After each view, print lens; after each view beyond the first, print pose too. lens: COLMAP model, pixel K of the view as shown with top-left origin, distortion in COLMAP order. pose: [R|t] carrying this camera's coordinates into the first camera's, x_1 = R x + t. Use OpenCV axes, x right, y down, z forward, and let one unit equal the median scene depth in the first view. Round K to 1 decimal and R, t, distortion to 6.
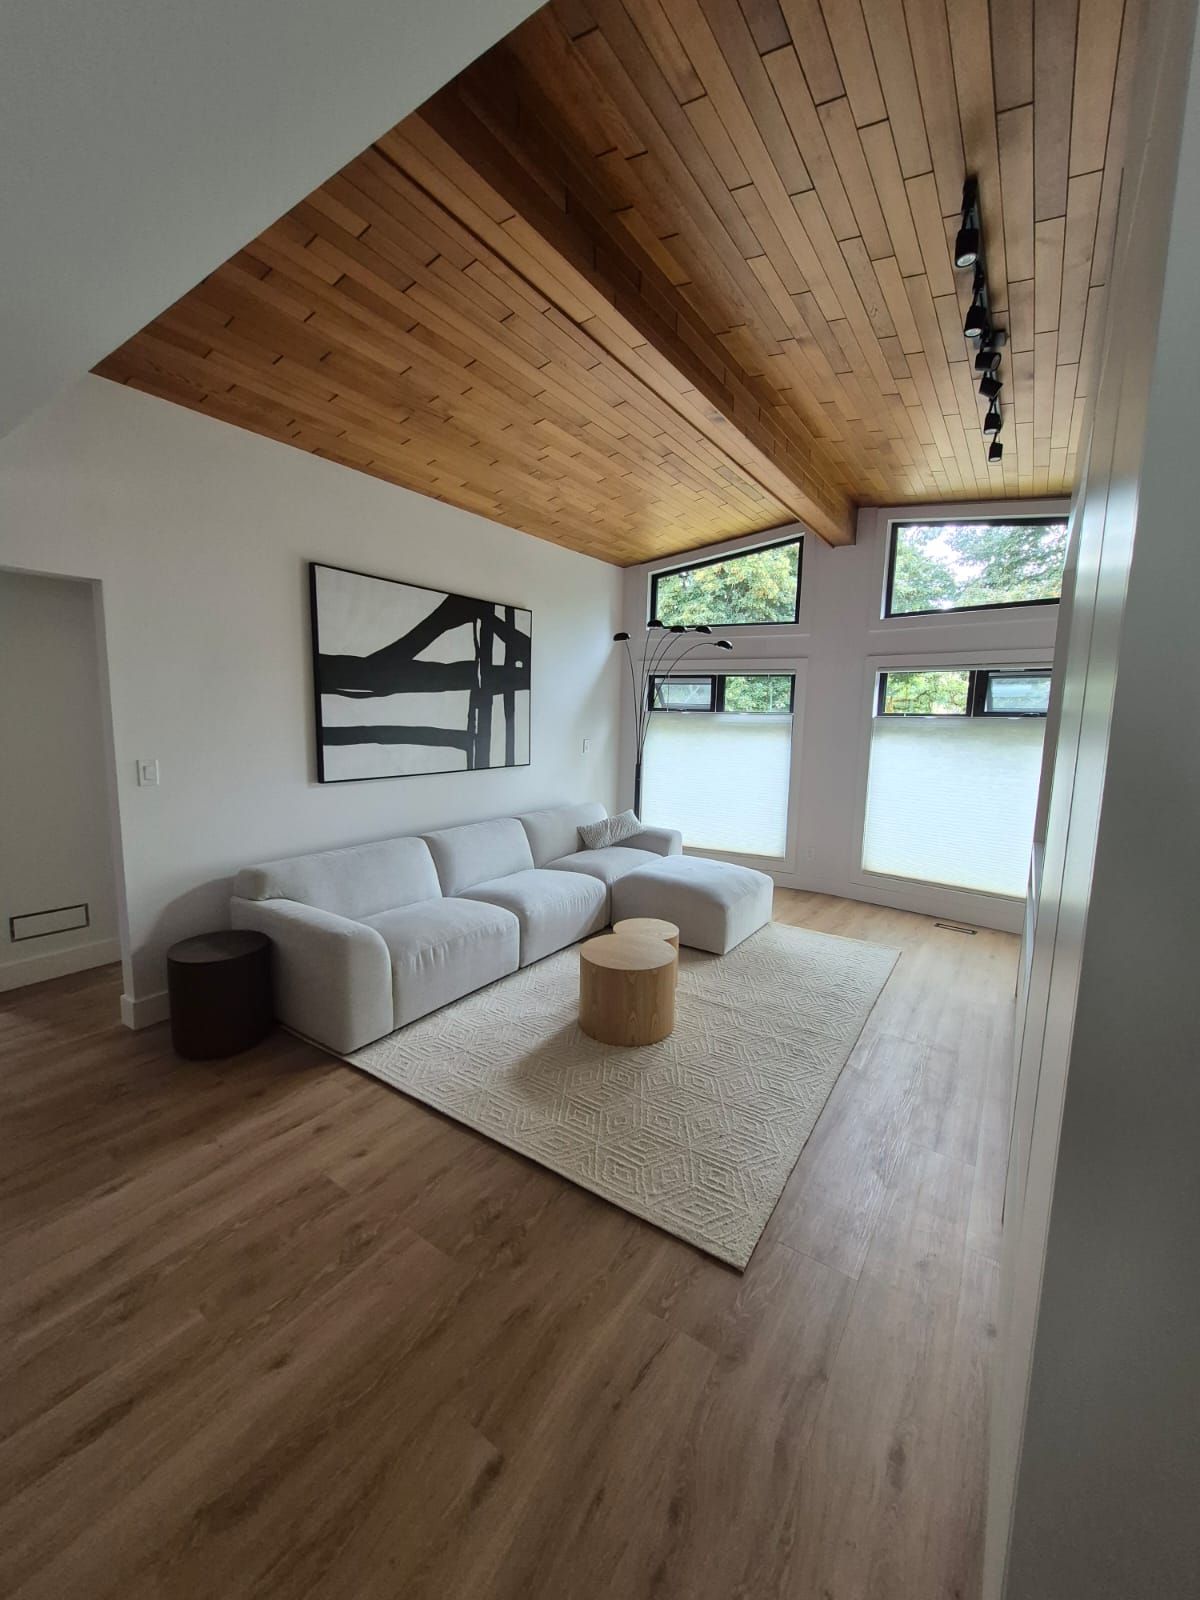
lens RADIAL K [[624.7, 0, 602.7], [0, 624.7, 800.3], [0, 0, 1]] dist [-0.001921, 0.000377]
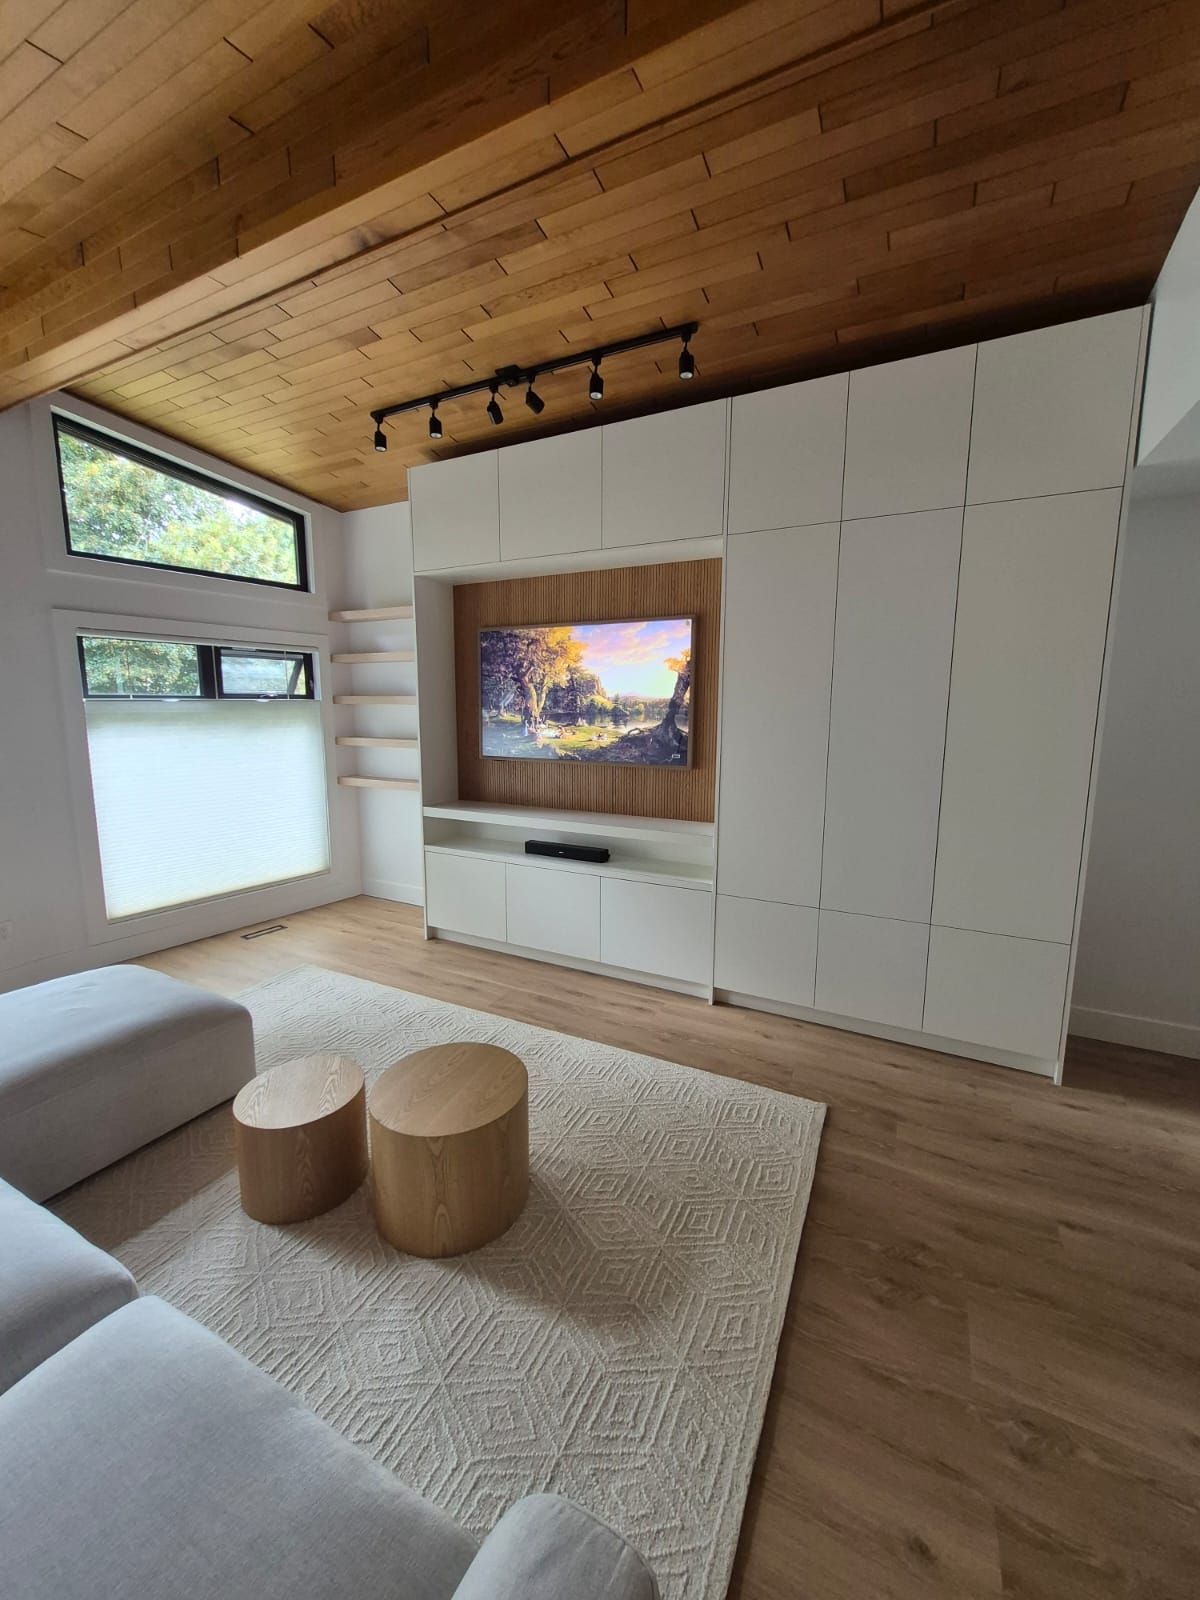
lens RADIAL K [[624.7, 0, 602.7], [0, 624.7, 800.3], [0, 0, 1]] dist [-0.001921, 0.000377]
pose [[-0.132459, -0.175728, 0.975487, -0.433885], [0.132479, 0.972190, 0.193123, -0.112236], [-0.982295, 0.154812, -0.105495, 0.699850]]
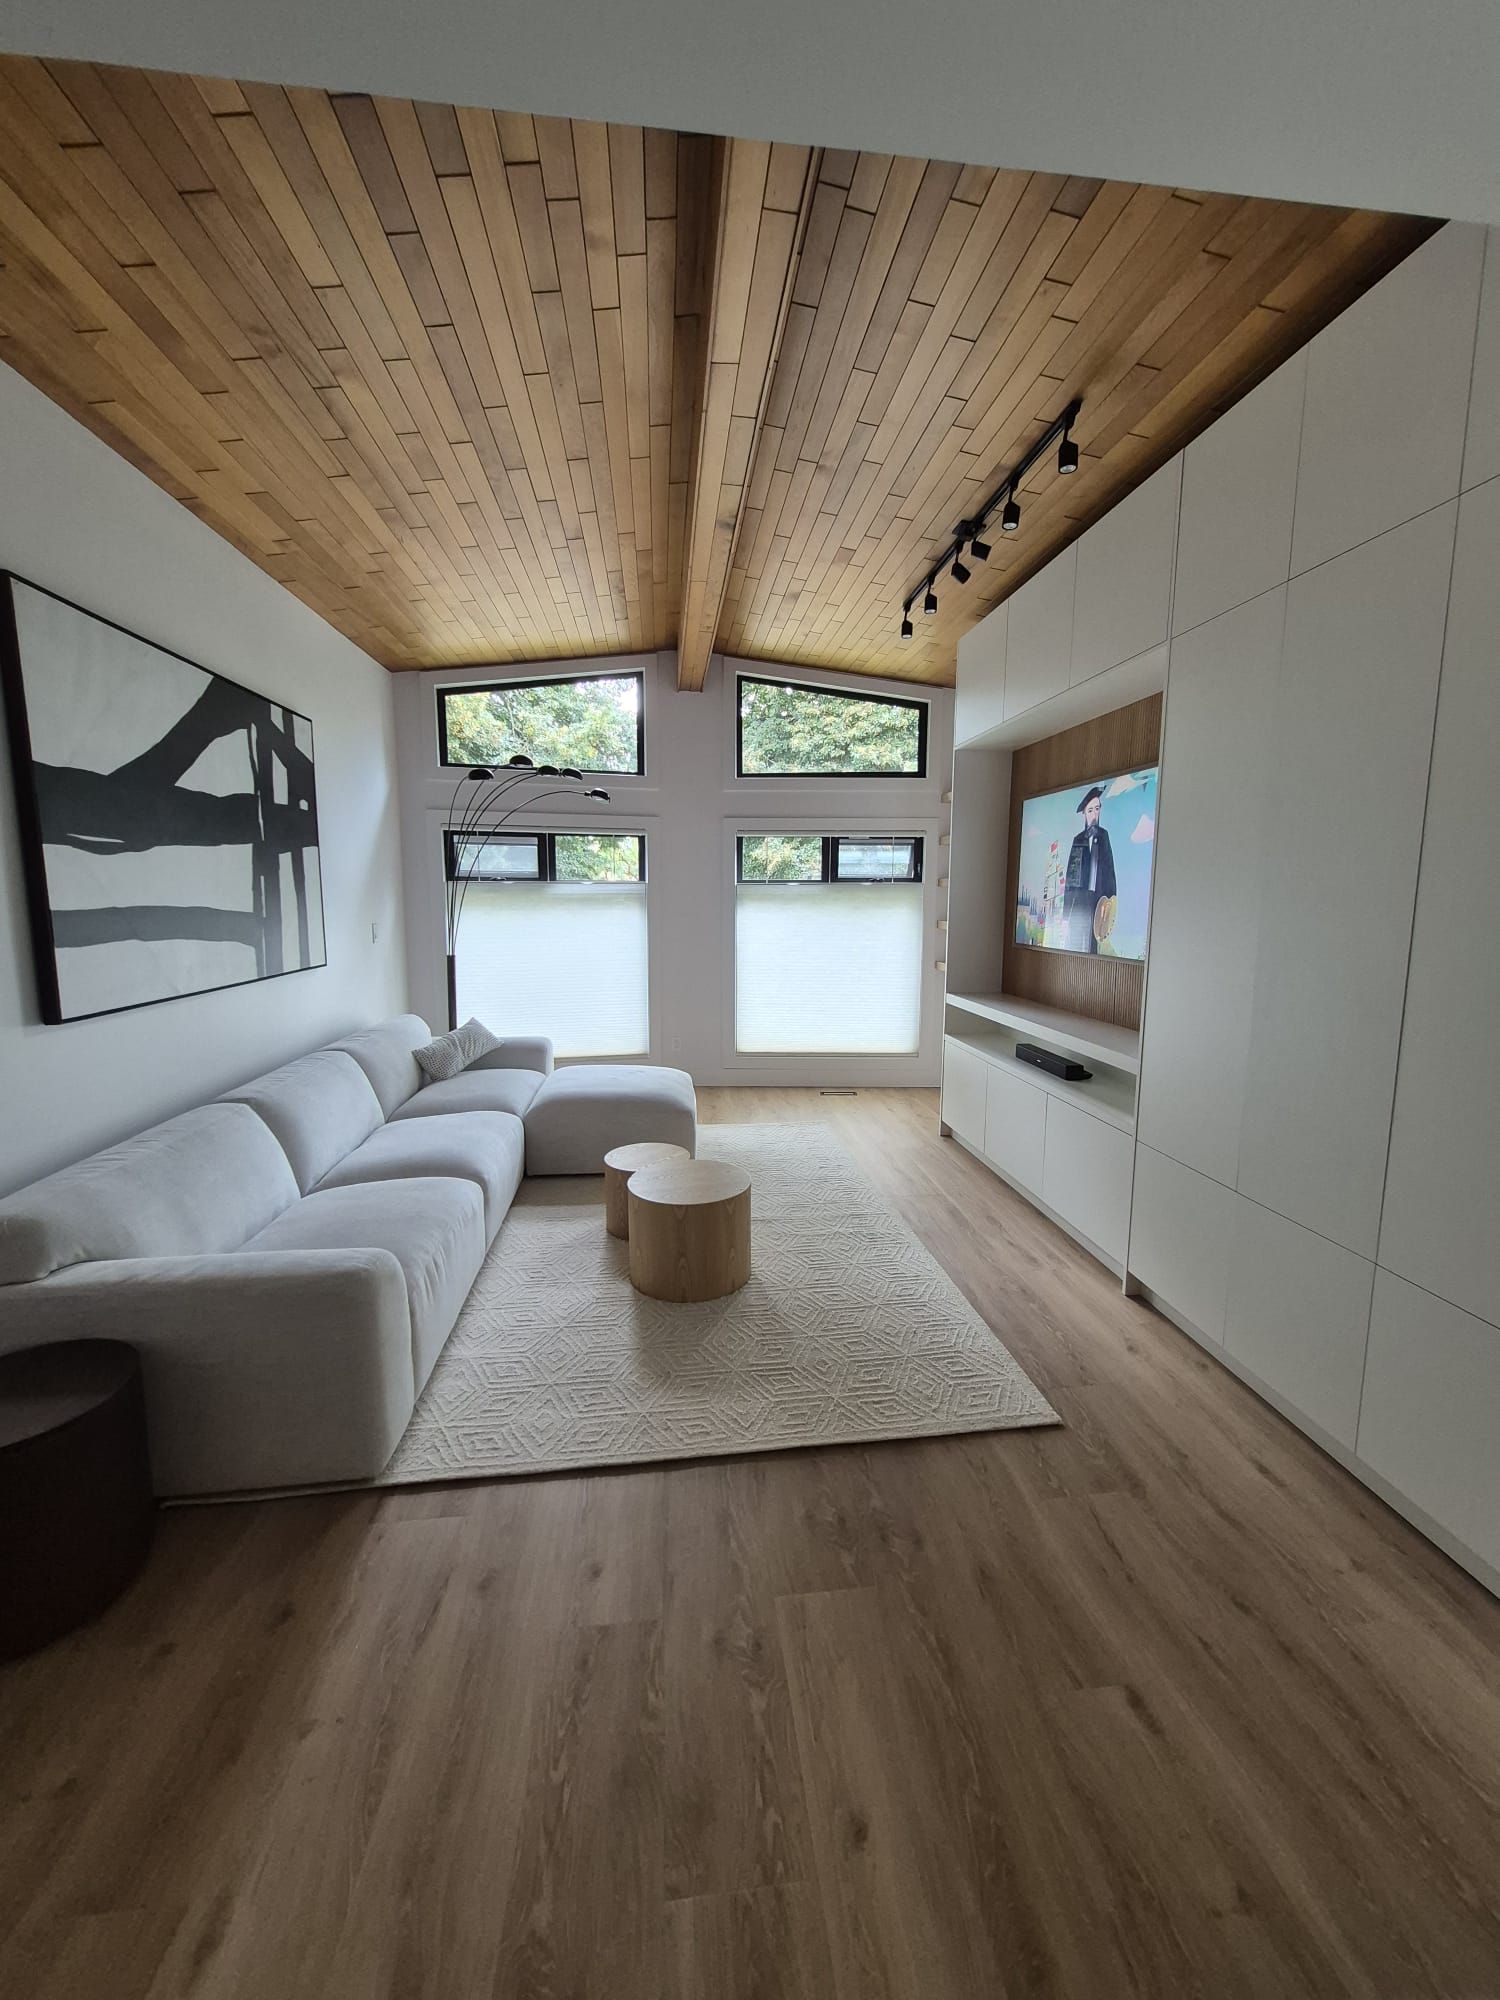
lens RADIAL K [[780.5, 0, 757.2], [0, 780.5, 1000.7], [0, 0, 1]] dist [0.000409, -0.000366]
pose [[0.748995, -0.106682, 0.653931, -0.409846], [0.103450, 0.993678, 0.043620, -0.014201], [-0.654450, 0.034978, 0.755296, 0.157329]]
